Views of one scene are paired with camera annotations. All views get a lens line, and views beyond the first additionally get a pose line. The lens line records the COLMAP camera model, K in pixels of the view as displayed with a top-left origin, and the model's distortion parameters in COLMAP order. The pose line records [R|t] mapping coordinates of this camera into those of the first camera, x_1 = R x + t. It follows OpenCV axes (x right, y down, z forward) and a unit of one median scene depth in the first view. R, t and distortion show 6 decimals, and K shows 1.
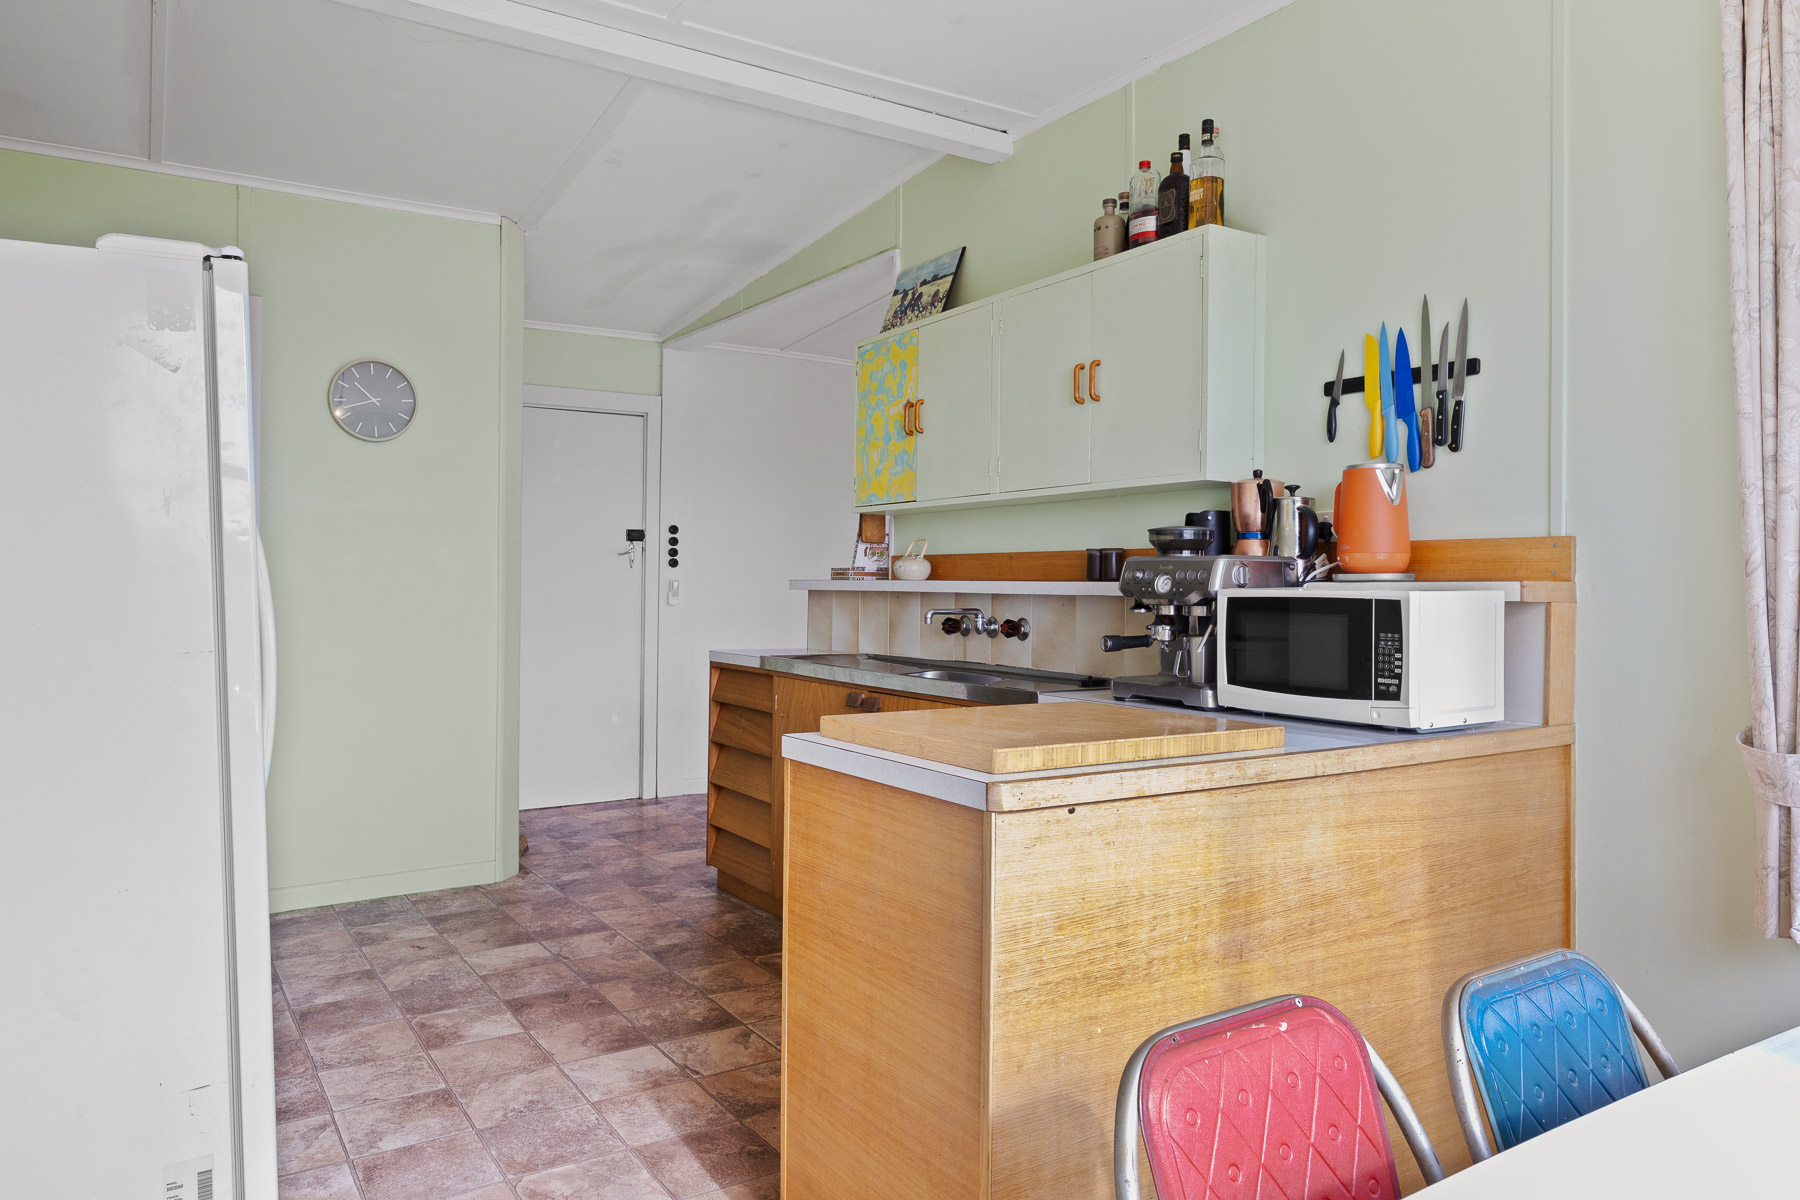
lens RADIAL K [[1231.2, 0, 931.3], [0, 1231.2, 584.2], [0, 0, 1]] dist [0.004788, 0.003564]
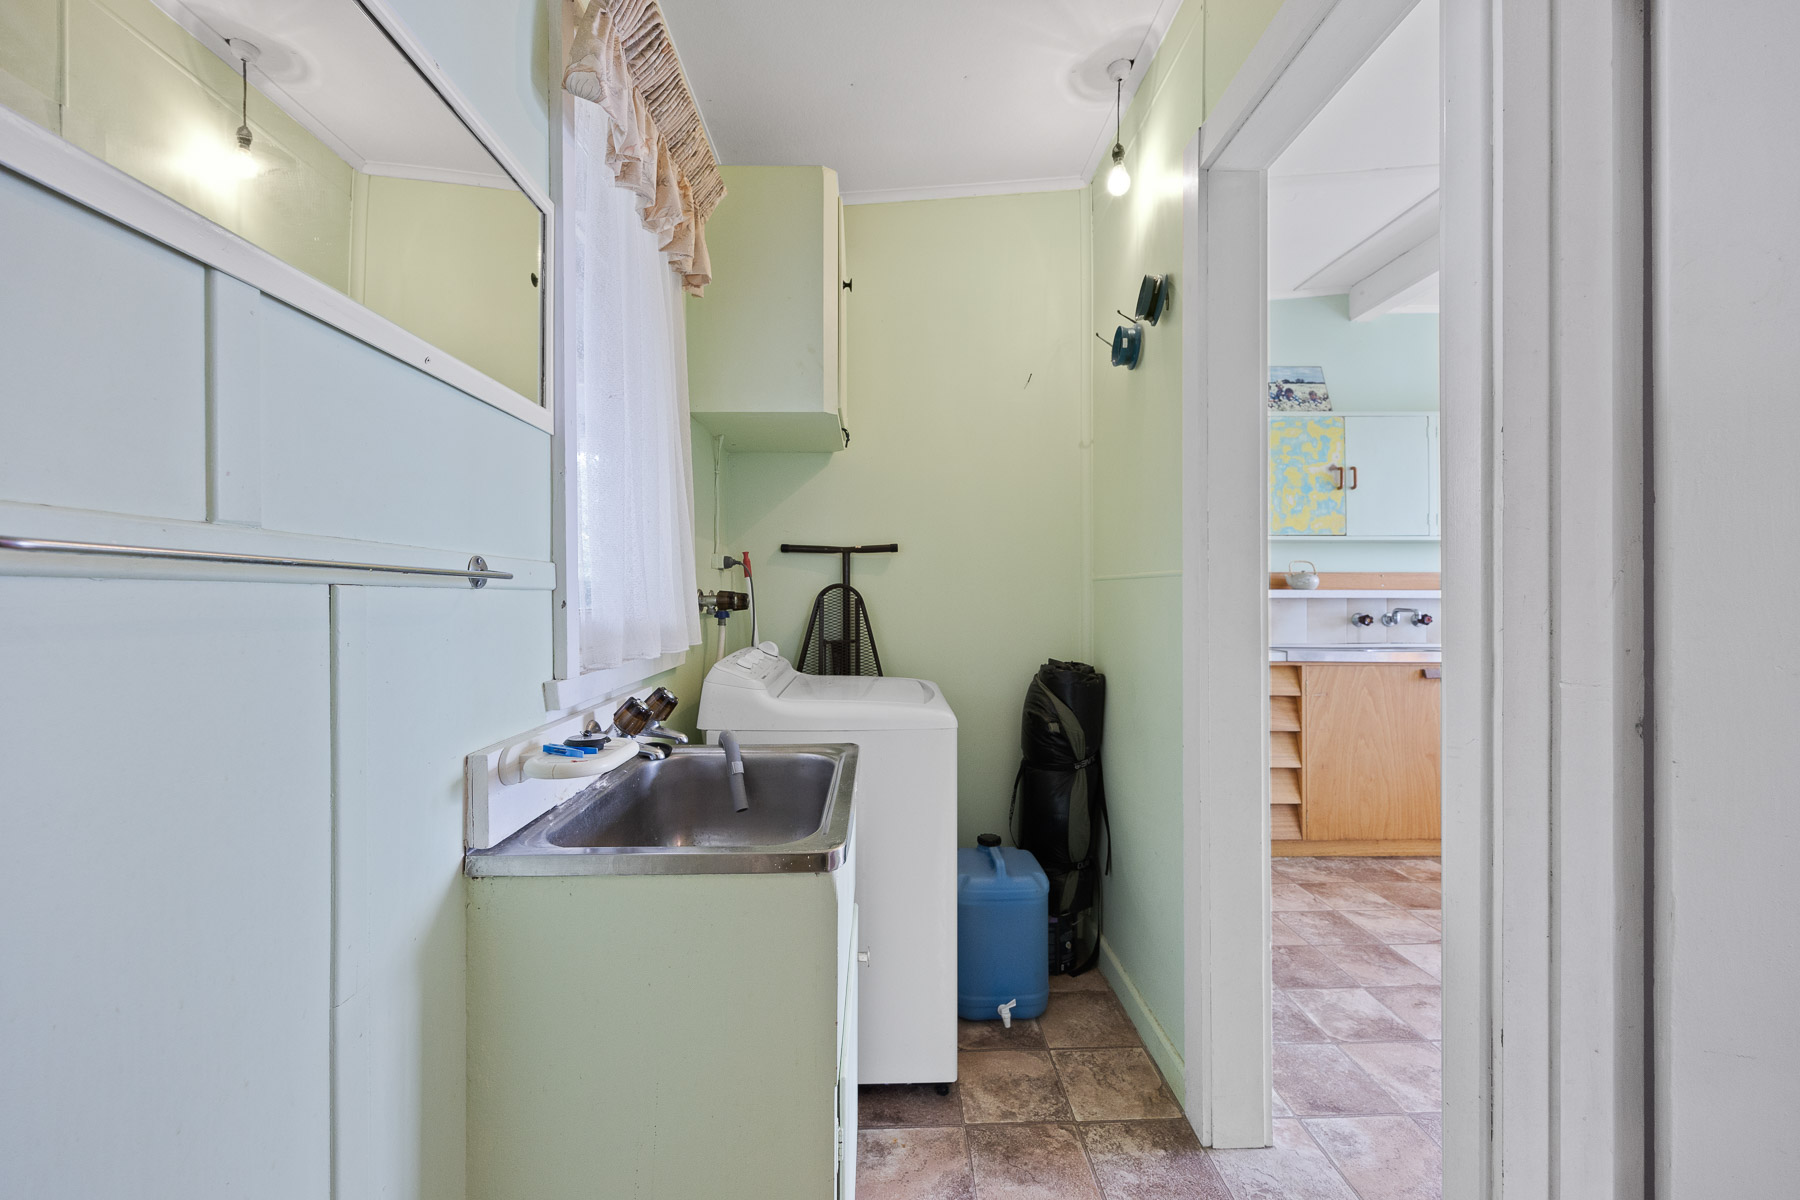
lens RADIAL K [[714.6, 0, 892.4], [0, 714.6, 590.0], [0, 0, 1]] dist [-0.002867, 0.000315]
pose [[0.521439, -0.007883, 0.853252, -1.029790], [0.000747, 0.999961, 0.008782, -0.010872], [-0.853288, -0.003942, 0.521425, 1.032837]]
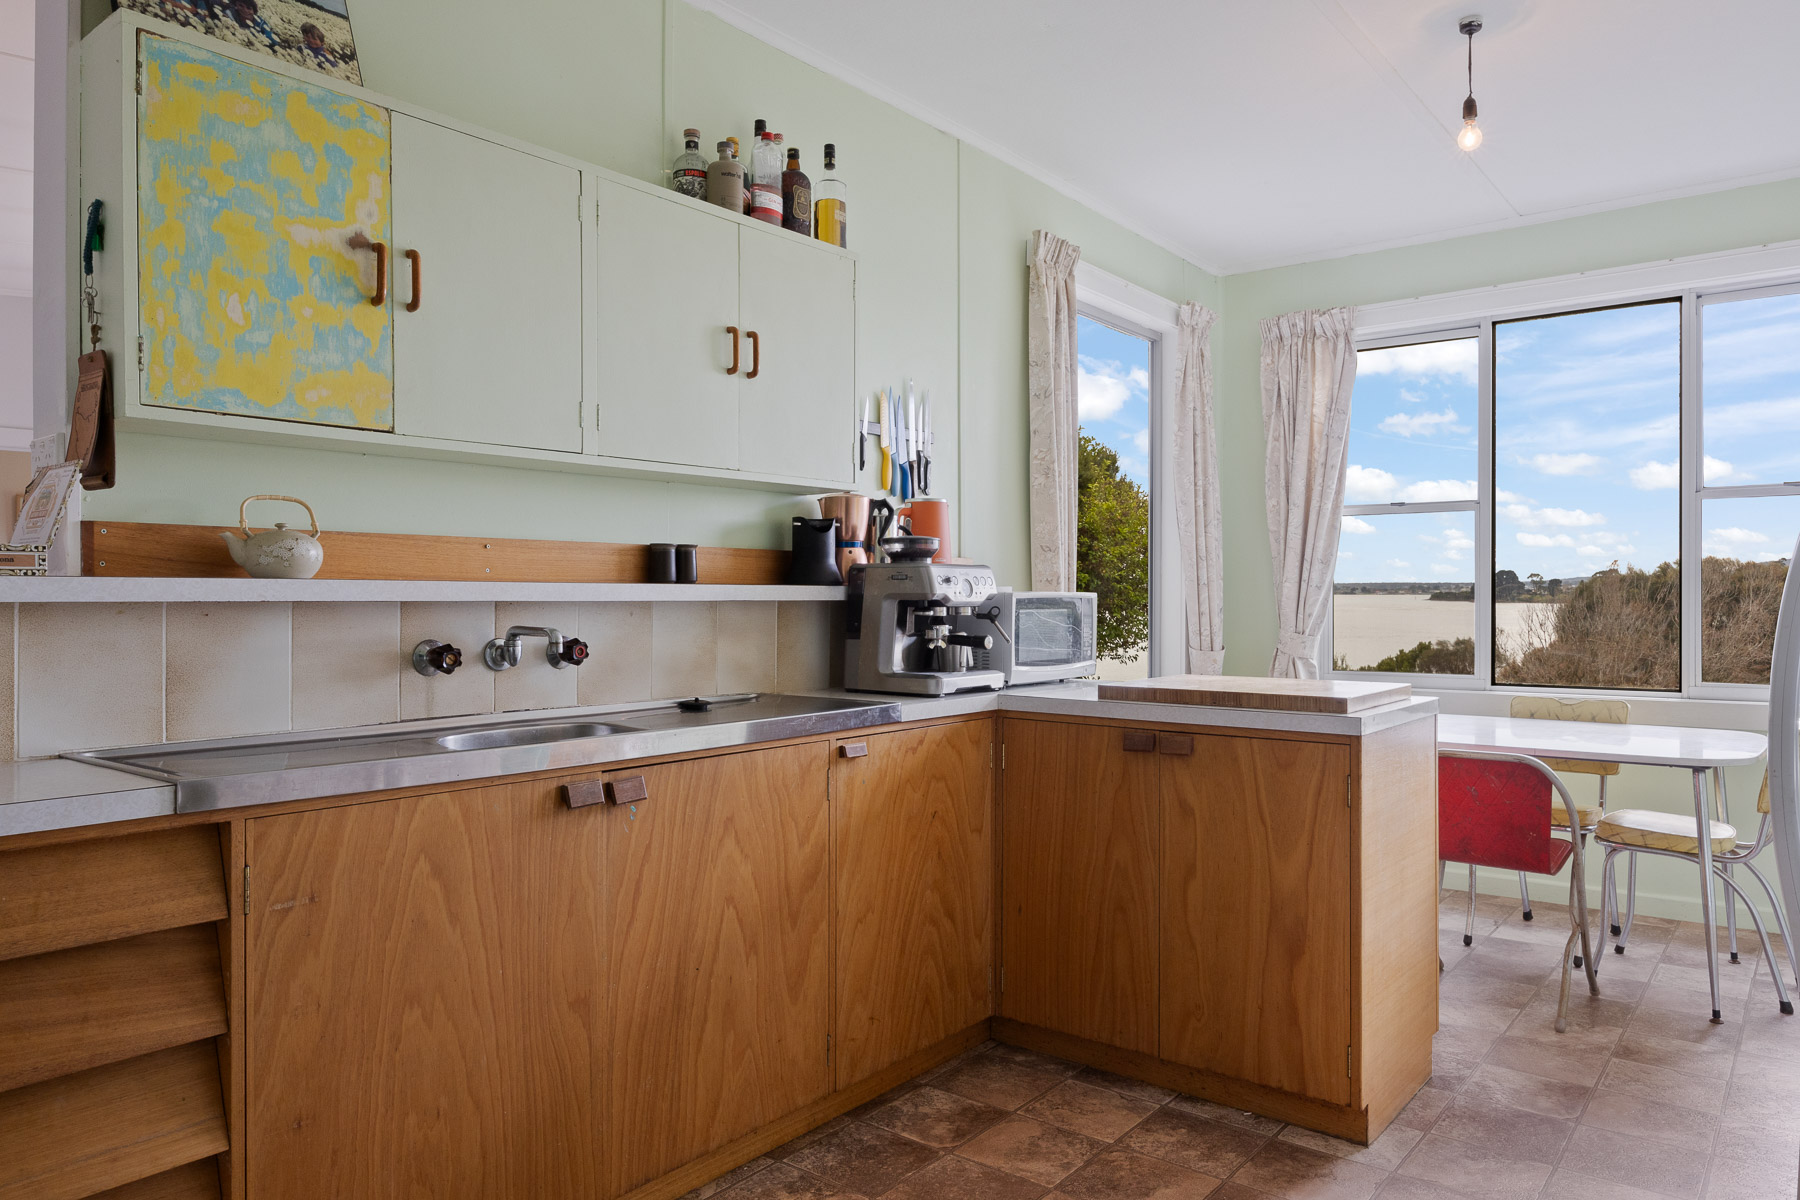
lens RADIAL K [[1231.2, 0, 891.9], [0, 1231.2, 599.1], [0, 0, 1]] dist [0.004788, 0.003564]
pose [[-0.320329, -0.018652, 0.947123, -0.604252], [-0.011525, 0.999809, 0.015792, -0.005736], [-0.947236, -0.005857, -0.320482, 0.980547]]
